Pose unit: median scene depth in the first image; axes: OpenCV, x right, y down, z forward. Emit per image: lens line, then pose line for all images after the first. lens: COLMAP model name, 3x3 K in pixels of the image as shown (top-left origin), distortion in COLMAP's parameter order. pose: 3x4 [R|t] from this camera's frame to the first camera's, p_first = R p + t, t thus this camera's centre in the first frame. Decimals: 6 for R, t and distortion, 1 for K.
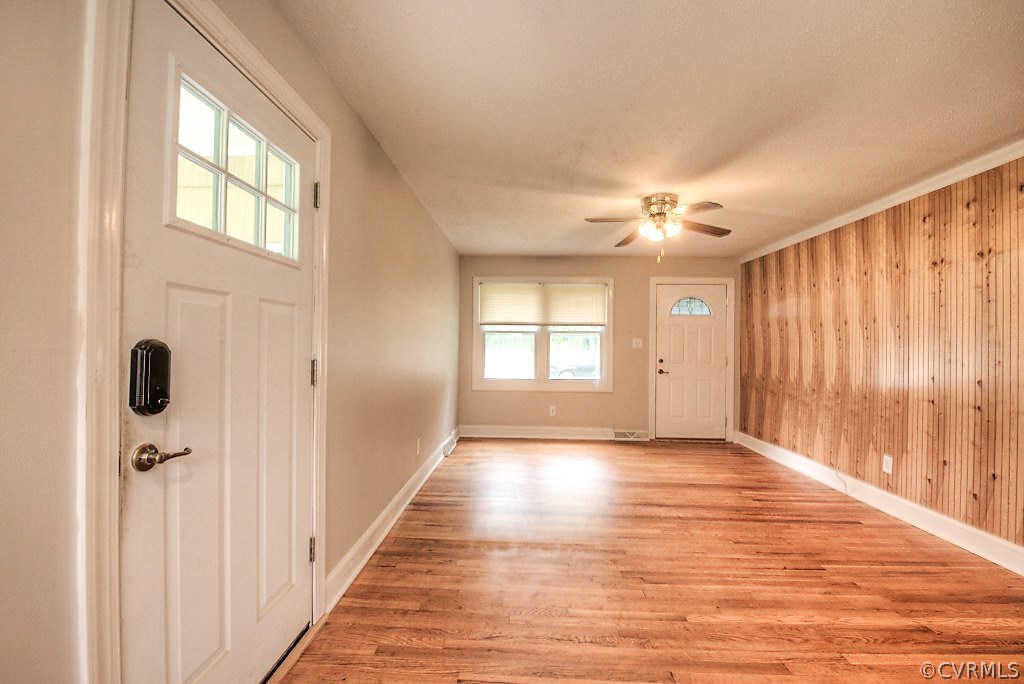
lens RADIAL K [[406.8, 0, 511.2], [0, 406.8, 343.0], [0, 0, 1]] dist [-0.013115, -0.003374]
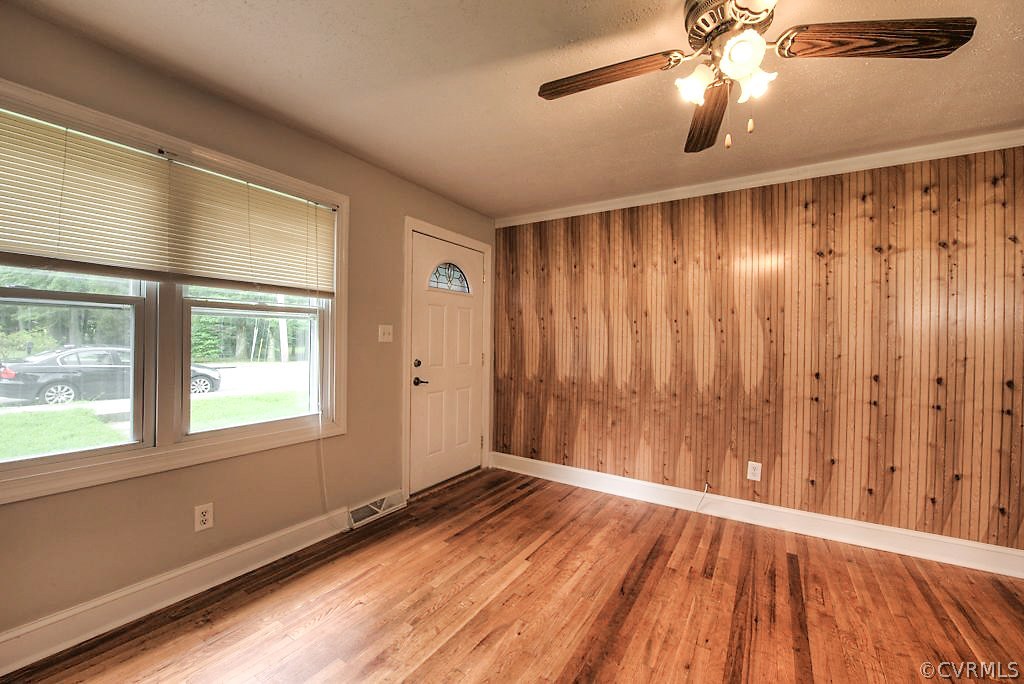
lens RADIAL K [[406.8, 0, 511.2], [0, 406.8, 343.0], [0, 0, 1]] dist [-0.013115, -0.003374]
pose [[0.502285, -0.011687, 0.864623, -0.098154], [-0.011754, 0.999724, 0.020341, 0.001214], [-0.864622, -0.020380, 0.502009, 0.806518]]
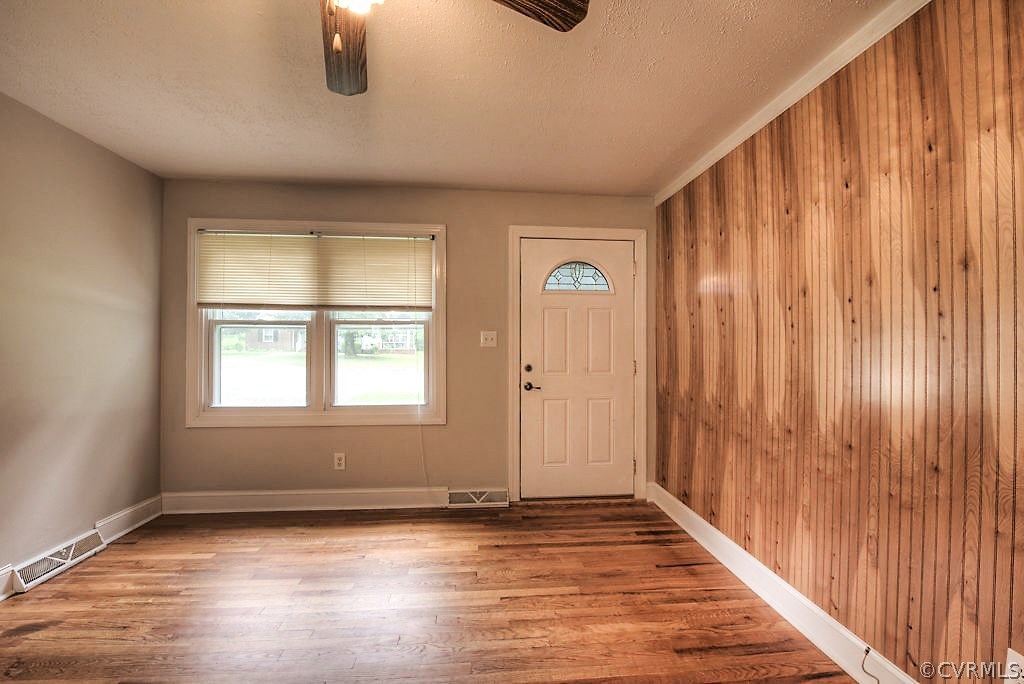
lens RADIAL K [[406.8, 0, 511.2], [0, 406.8, 343.0], [0, 0, 1]] dist [-0.013115, -0.003374]
pose [[0.991395, -0.009045, 0.130594, 0.367206], [0.009040, 0.999959, 0.000629, 0.009383], [-0.130594, 0.000557, 0.991436, 0.575007]]
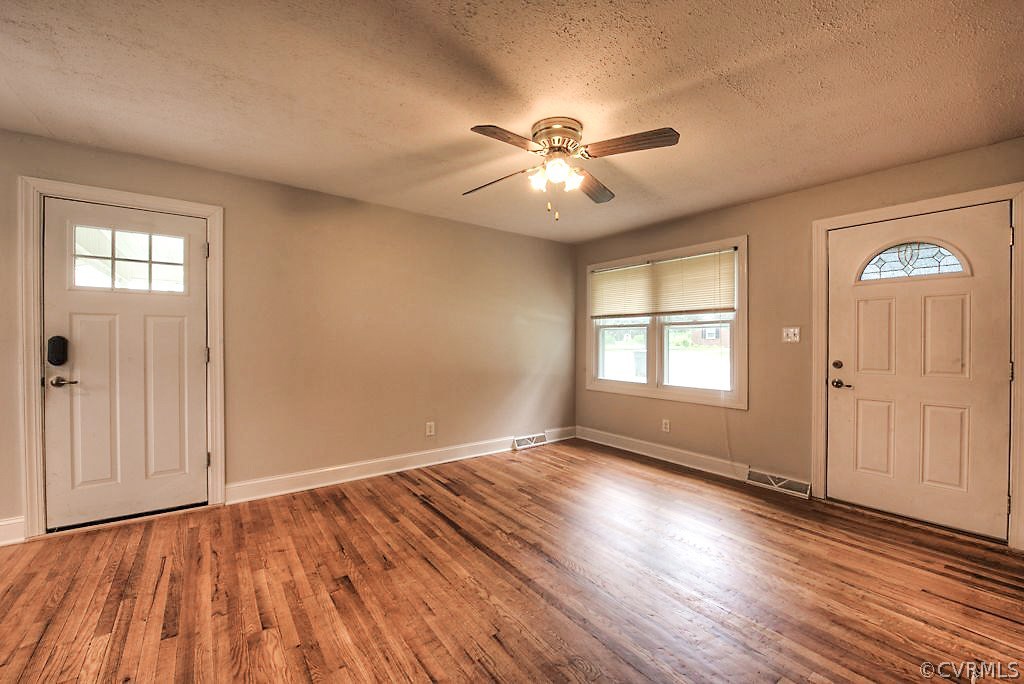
lens RADIAL K [[406.8, 0, 511.2], [0, 406.8, 343.0], [0, 0, 1]] dist [-0.013115, -0.003374]
pose [[0.631230, -0.006895, -0.775565, 0.710235], [0.008032, 0.999965, -0.002352, 0.015853], [0.775554, -0.004744, 0.631263, 0.402836]]
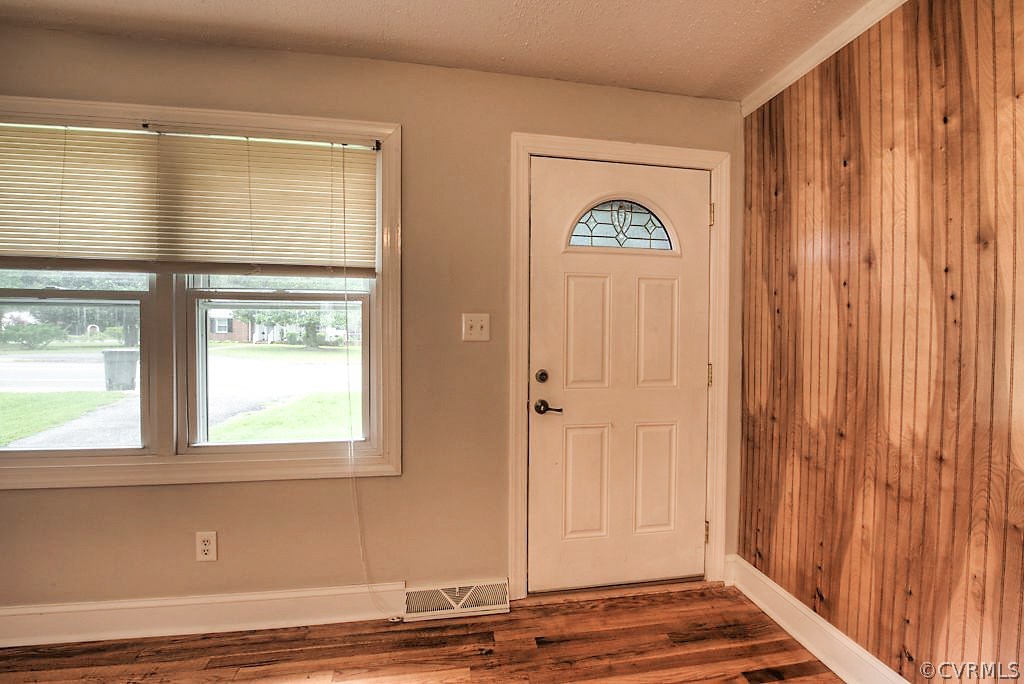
lens RADIAL K [[406.8, 0, 511.2], [0, 406.8, 343.0], [0, 0, 1]] dist [-0.013115, -0.003374]
pose [[0.979757, -0.008283, 0.200017, 0.374536], [0.004270, 0.999781, 0.020484, 0.010714], [-0.200143, -0.019215, 0.979578, 0.909423]]
